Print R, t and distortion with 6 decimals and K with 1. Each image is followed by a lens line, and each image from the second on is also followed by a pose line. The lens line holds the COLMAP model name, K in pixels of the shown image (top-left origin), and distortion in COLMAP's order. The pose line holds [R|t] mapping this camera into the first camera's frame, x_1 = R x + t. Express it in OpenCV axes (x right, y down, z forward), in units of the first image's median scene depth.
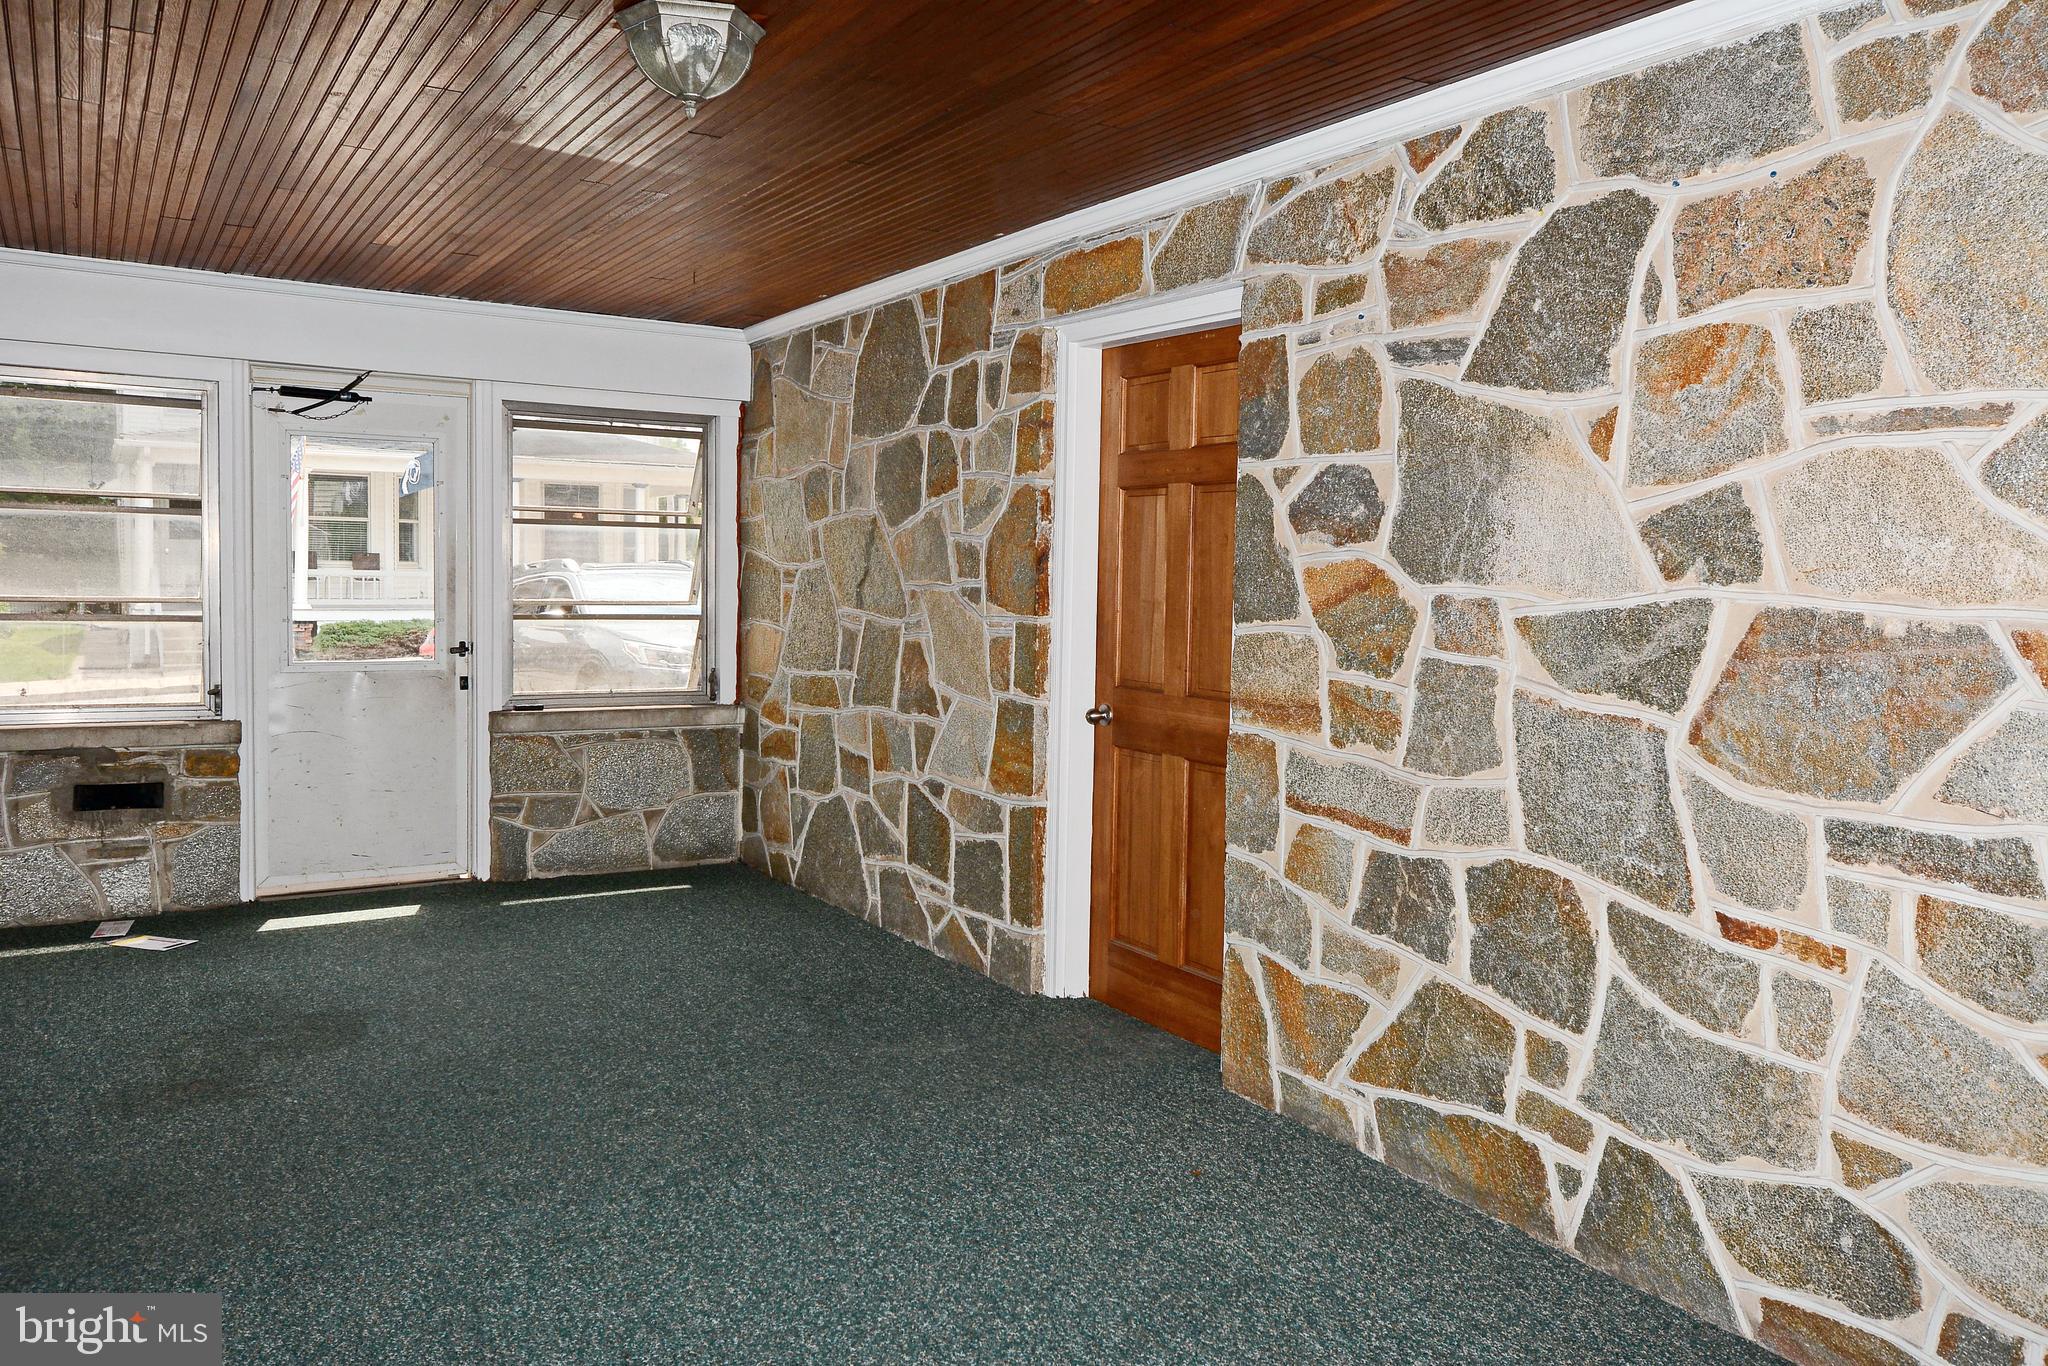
lens RADIAL K [[1558.5, 0, 1024.0], [0, 1558.5, 683.0], [0, 0, 1]] dist [0.006490, 0.000146]
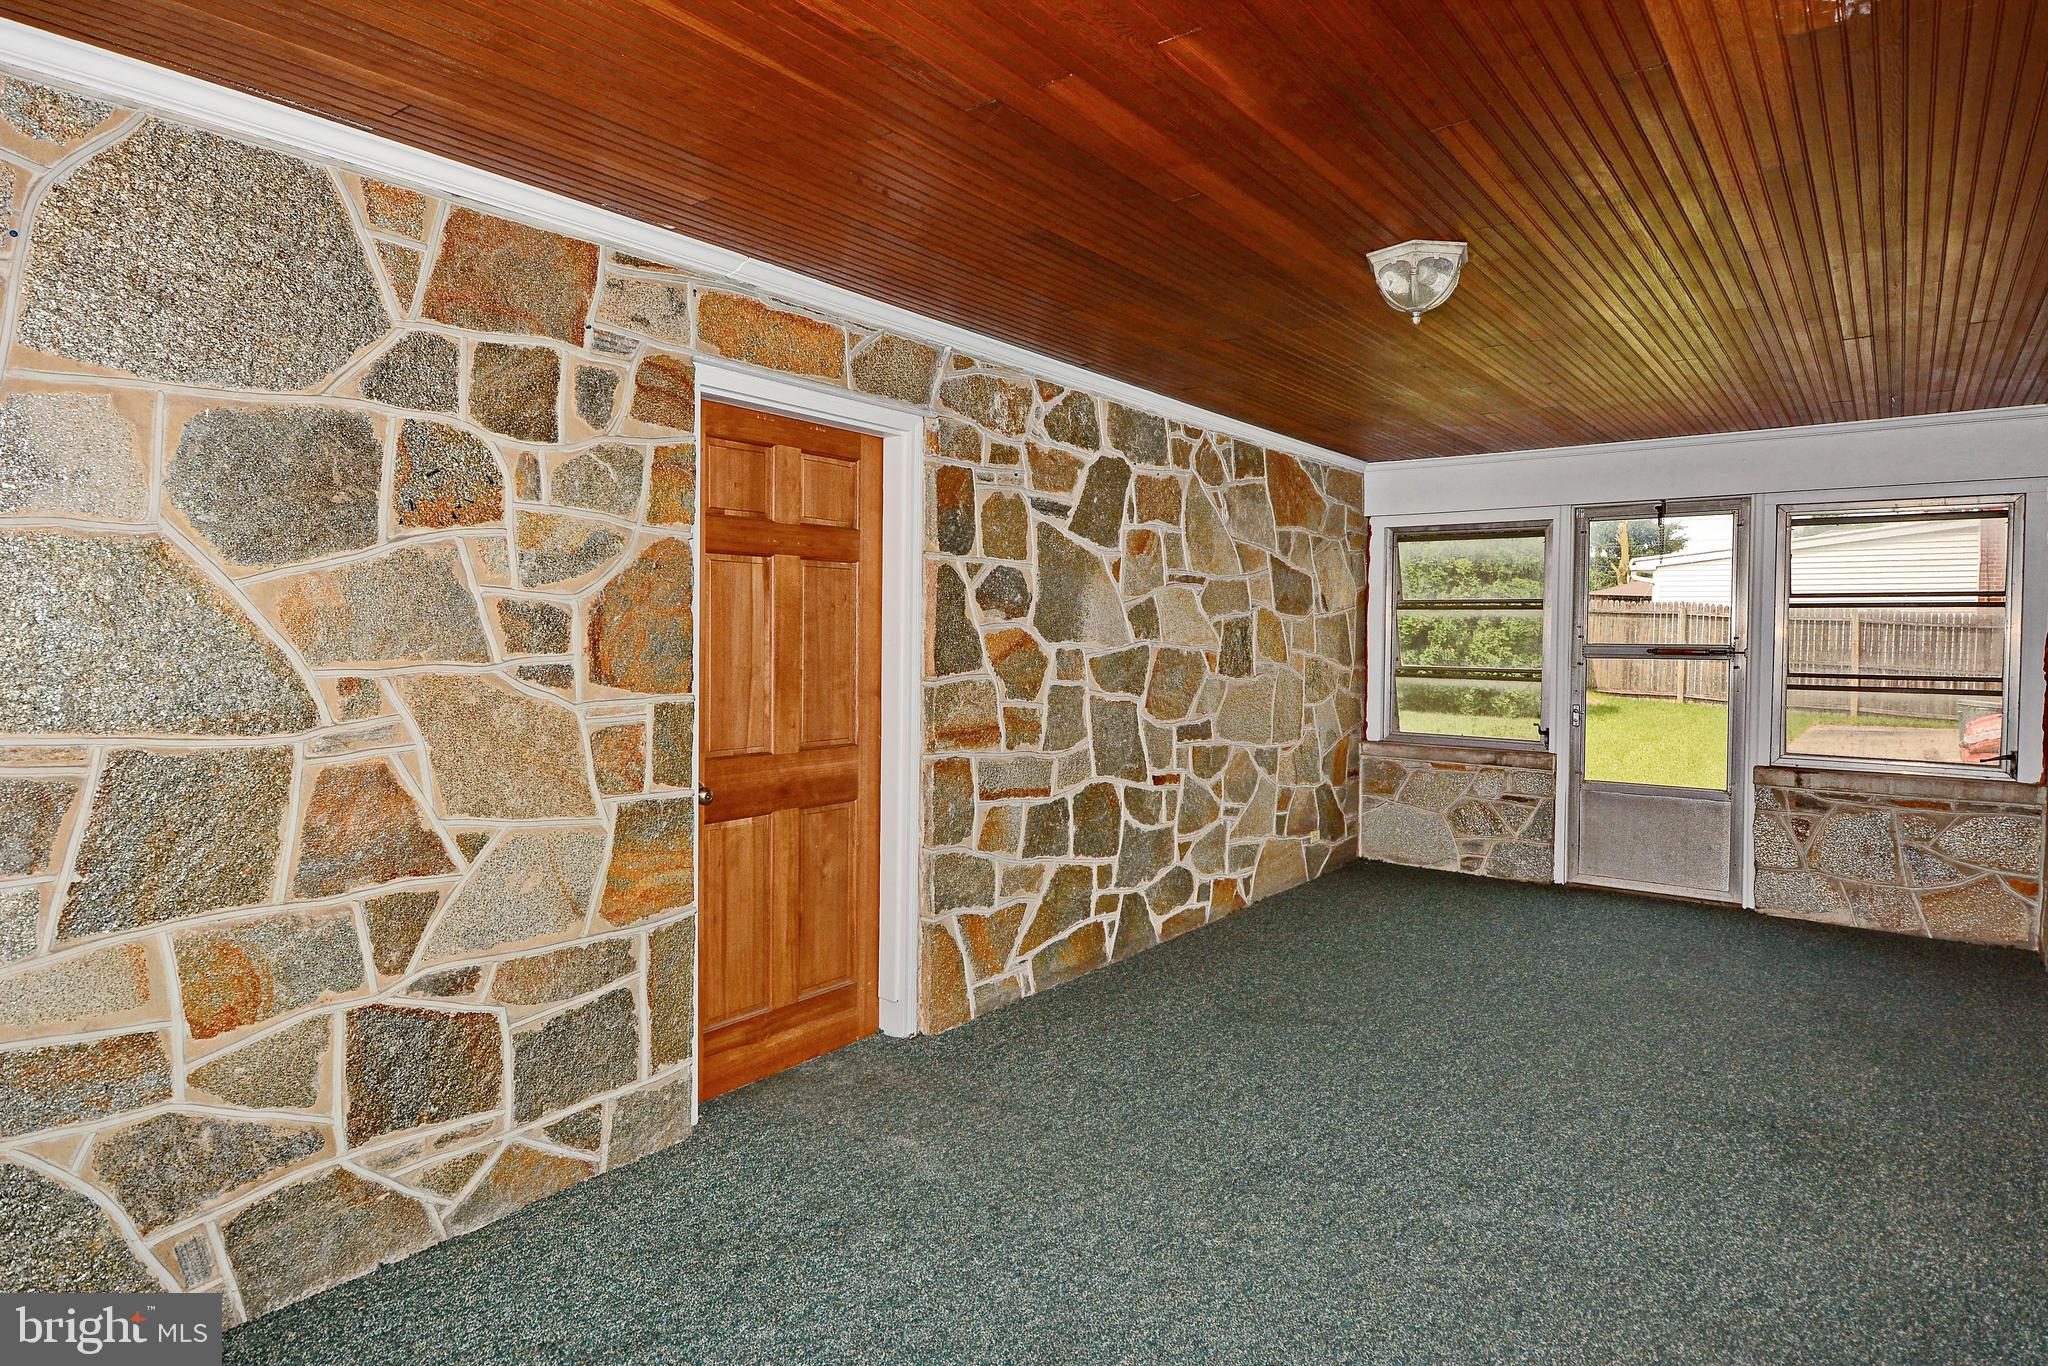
lens RADIAL K [[1131.8, 0, 1024.0], [0, 1131.8, 683.0], [0, 0, 1]] dist [-0.000479, -0.000422]
pose [[-0.367637, -0.060425, 0.928004, -0.875933], [0.056729, 0.994571, 0.087233, -0.126784], [-0.928237, 0.084715, -0.362214, 1.448876]]
